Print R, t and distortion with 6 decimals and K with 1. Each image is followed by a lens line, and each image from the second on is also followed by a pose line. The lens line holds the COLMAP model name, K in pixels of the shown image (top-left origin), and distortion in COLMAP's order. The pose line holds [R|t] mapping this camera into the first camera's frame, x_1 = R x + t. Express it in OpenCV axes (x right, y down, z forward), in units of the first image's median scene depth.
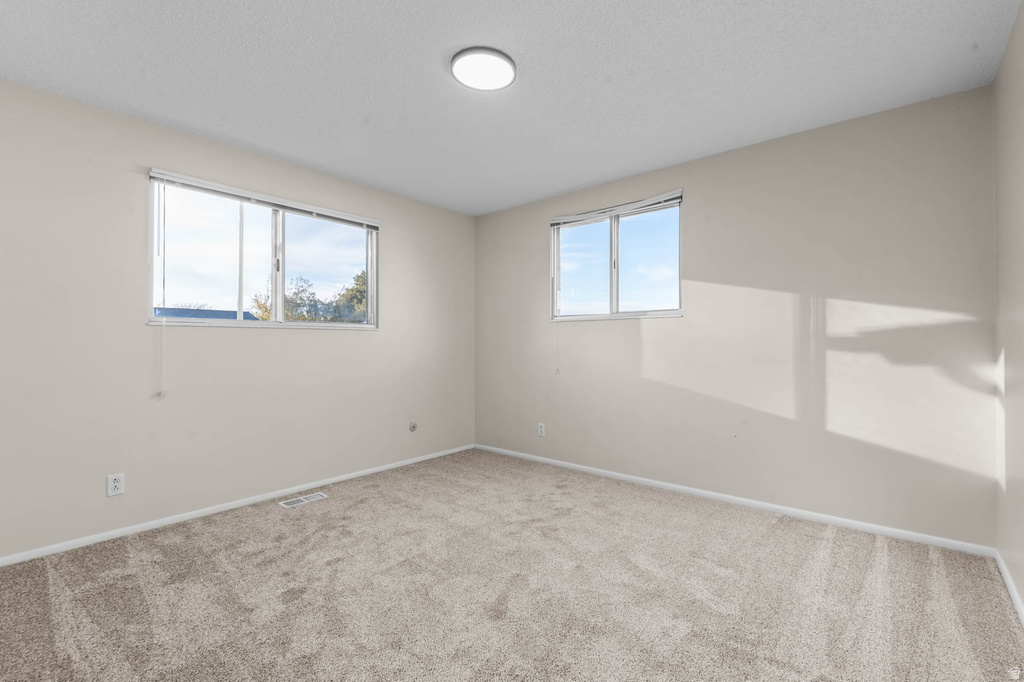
lens RADIAL K [[448.3, 0, 523.3], [0, 448.3, 354.6], [0, 0, 1]] dist [0.015094, -0.010216]
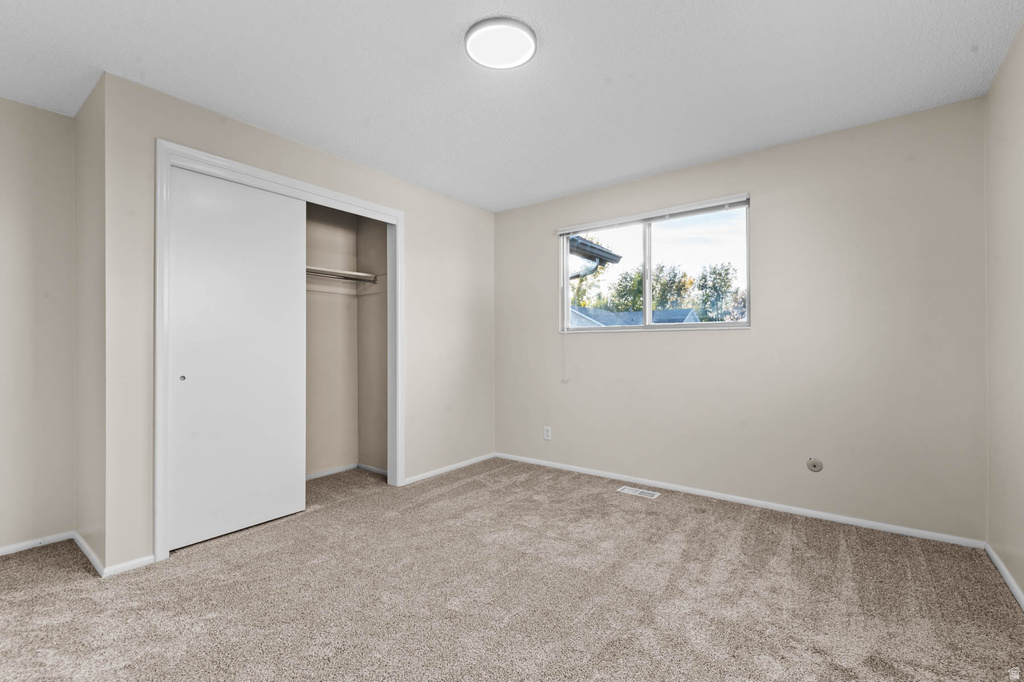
lens RADIAL K [[448.3, 0, 523.3], [0, 448.3, 354.6], [0, 0, 1]] dist [0.015094, -0.010216]
pose [[0.048311, 0.020069, -0.998631, 0.617539], [-0.022218, 0.999572, 0.019013, -0.019086], [0.998585, 0.021269, 0.048736, 0.747538]]
